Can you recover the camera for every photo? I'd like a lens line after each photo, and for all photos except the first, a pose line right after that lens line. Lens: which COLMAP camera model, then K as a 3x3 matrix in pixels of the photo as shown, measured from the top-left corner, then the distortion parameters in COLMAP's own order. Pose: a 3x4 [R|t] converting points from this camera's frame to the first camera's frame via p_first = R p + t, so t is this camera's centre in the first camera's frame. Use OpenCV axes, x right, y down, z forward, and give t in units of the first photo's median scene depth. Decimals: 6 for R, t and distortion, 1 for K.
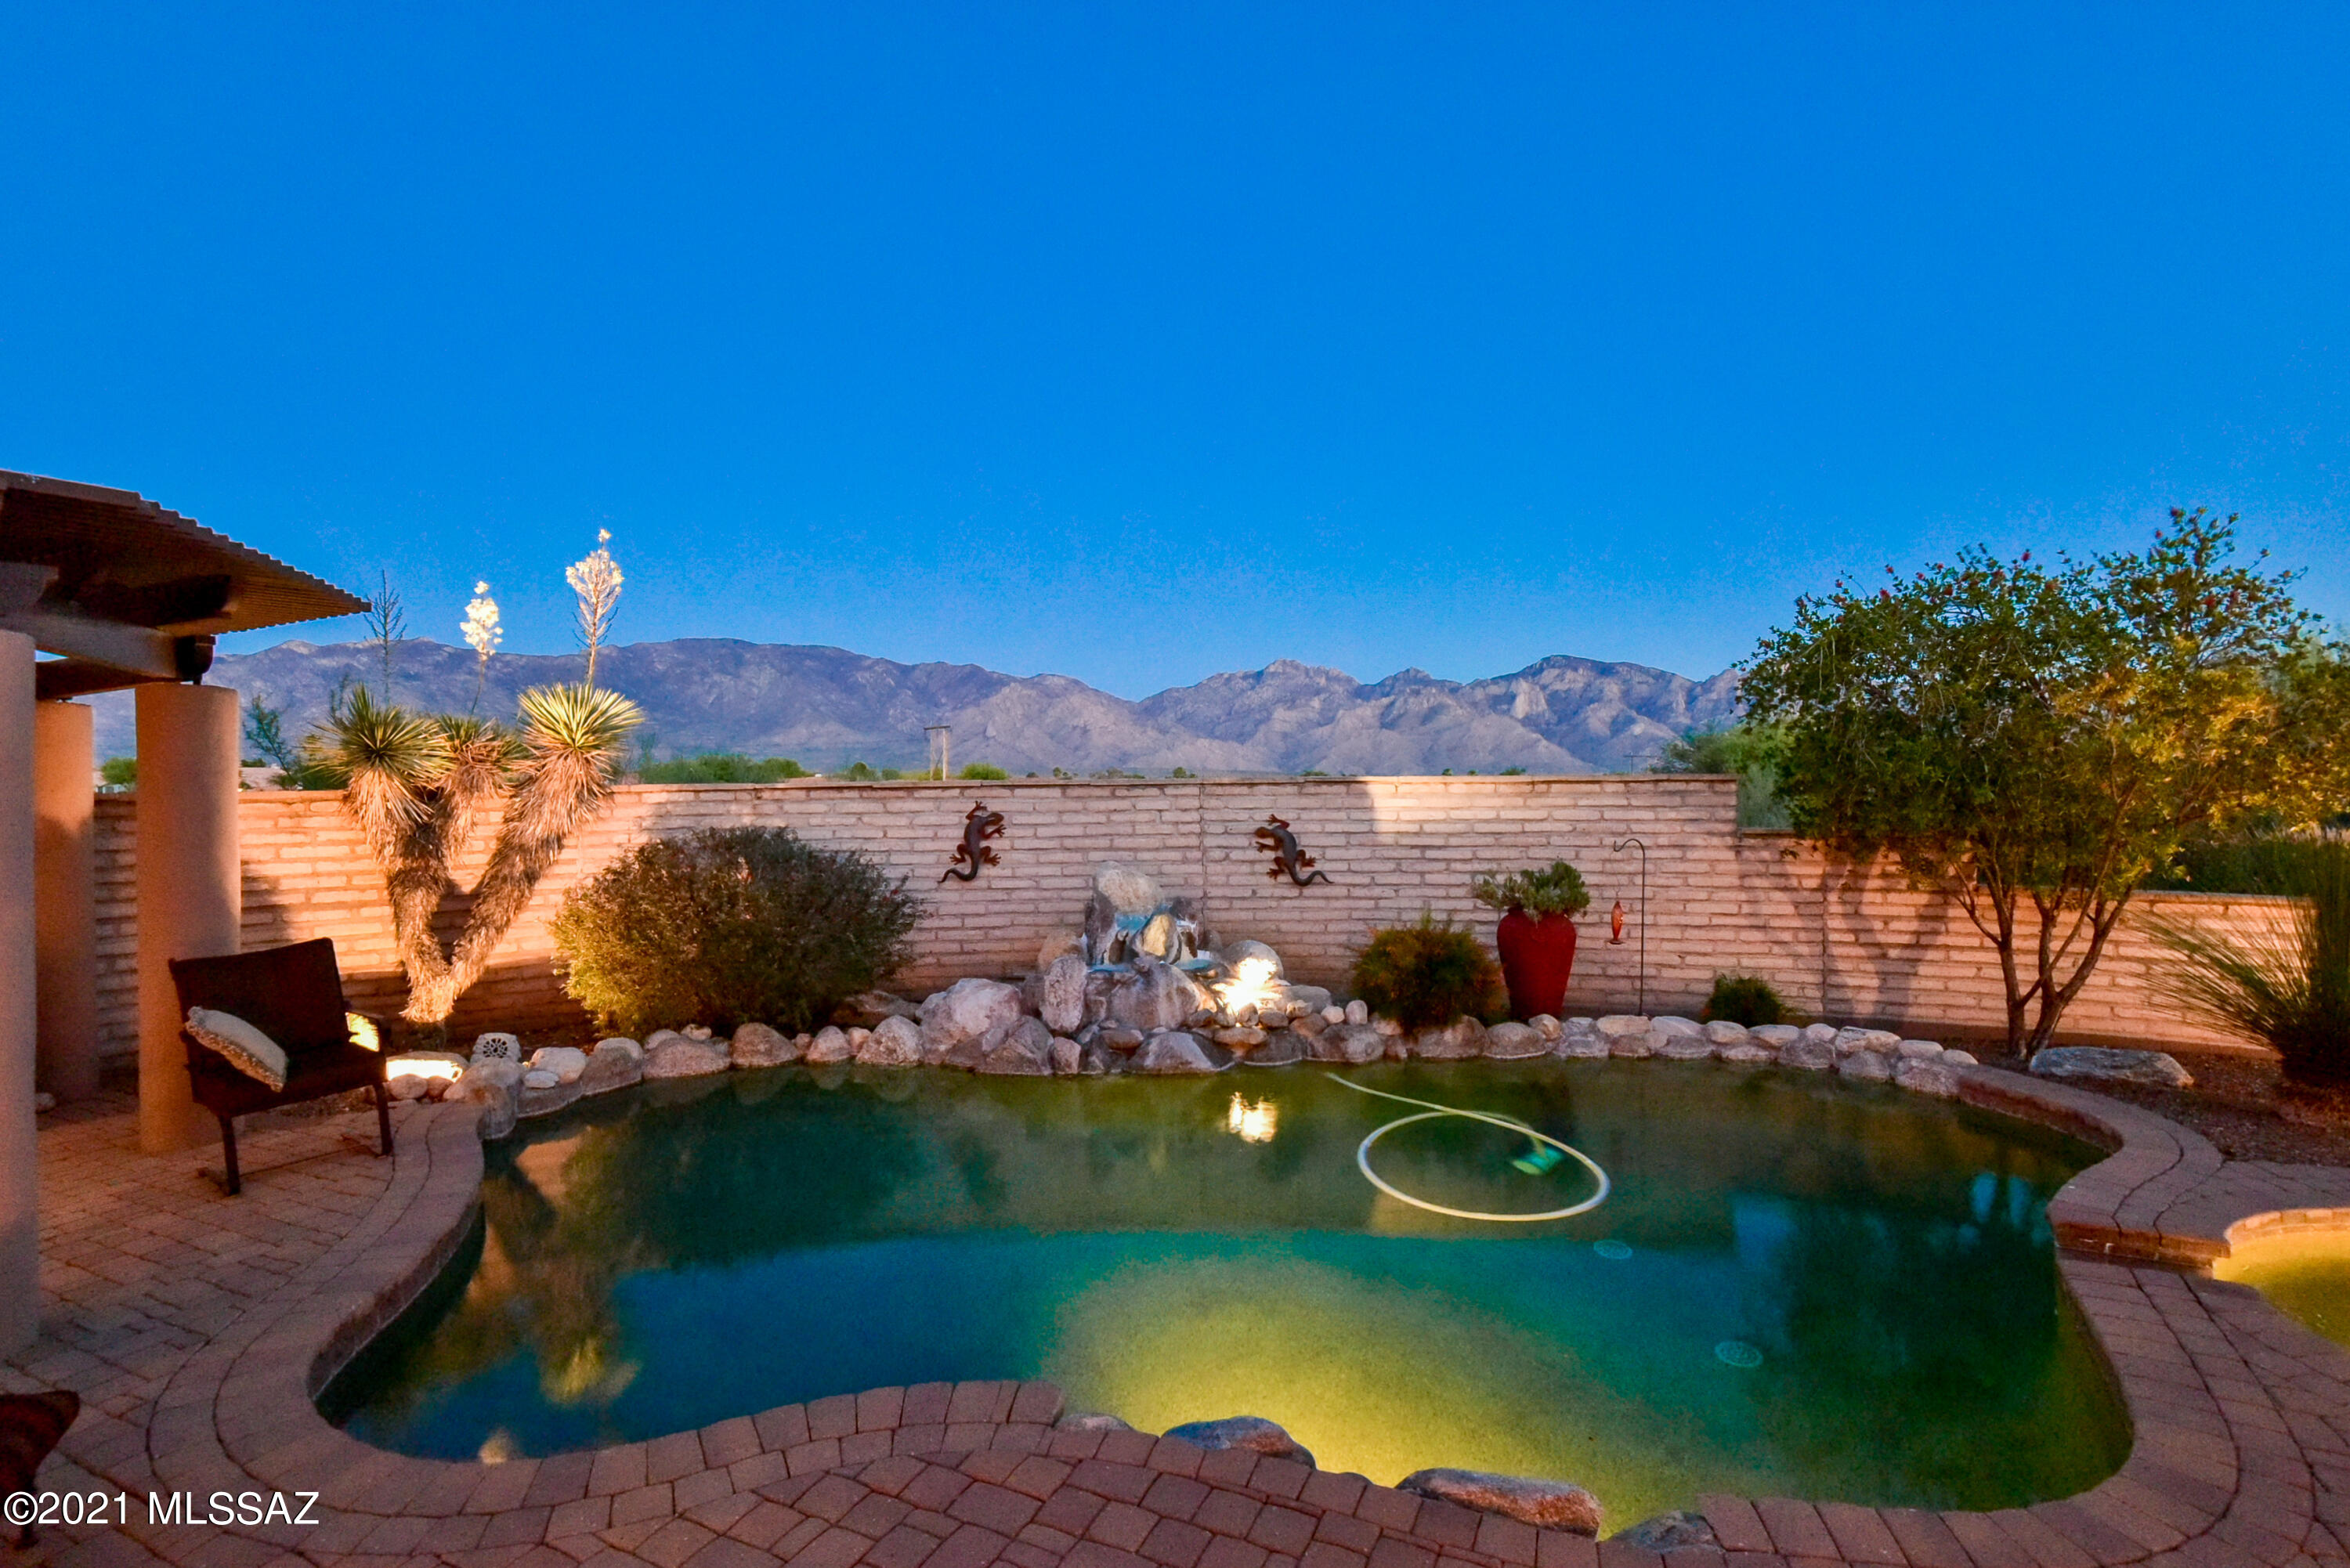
lens RADIAL K [[1133.4, 0, 1176.8], [0, 1133.4, 790.9], [0, 0, 1]] dist [-0.024015, 0.000330]
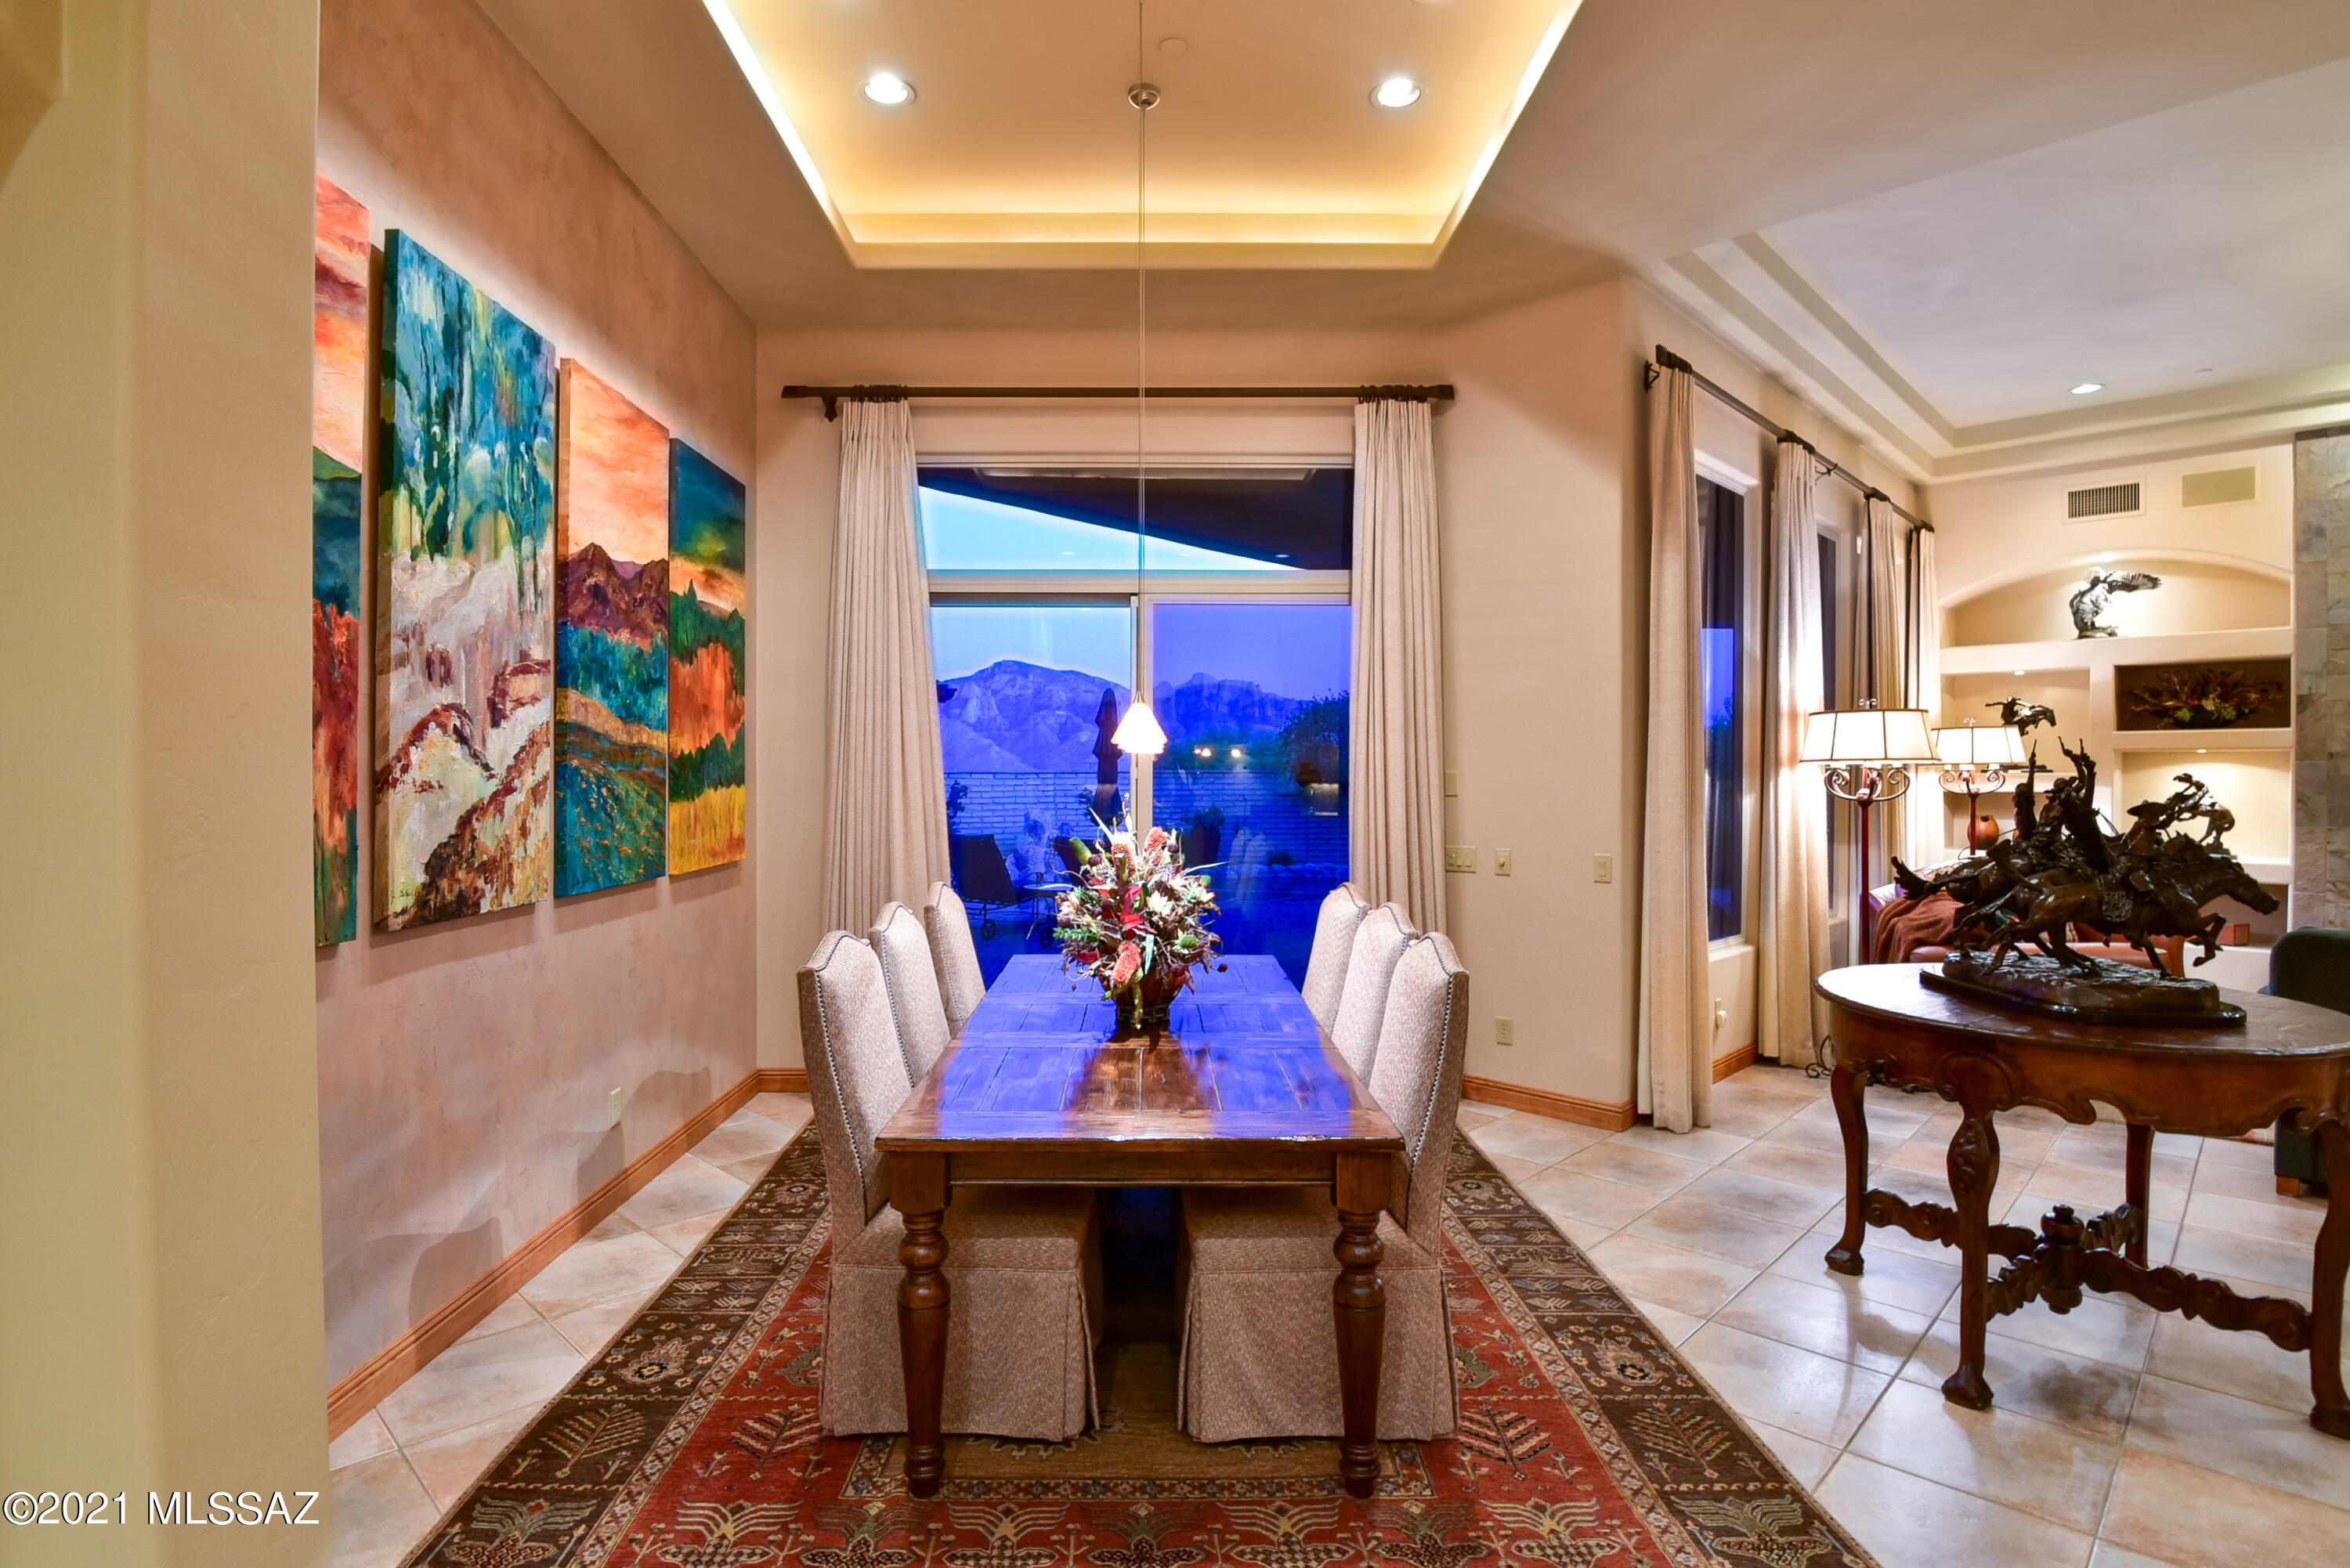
lens RADIAL K [[1216.0, 0, 1167.2], [0, 1216.0, 773.9], [0, 0, 1]] dist [-0.006576, -0.000718]
pose [[0.895805, 0.006080, 0.444406, -0.935165], [0.002810, 0.999809, -0.019342, 0.047660], [-0.444439, 0.018575, 0.895617, -1.328956]]
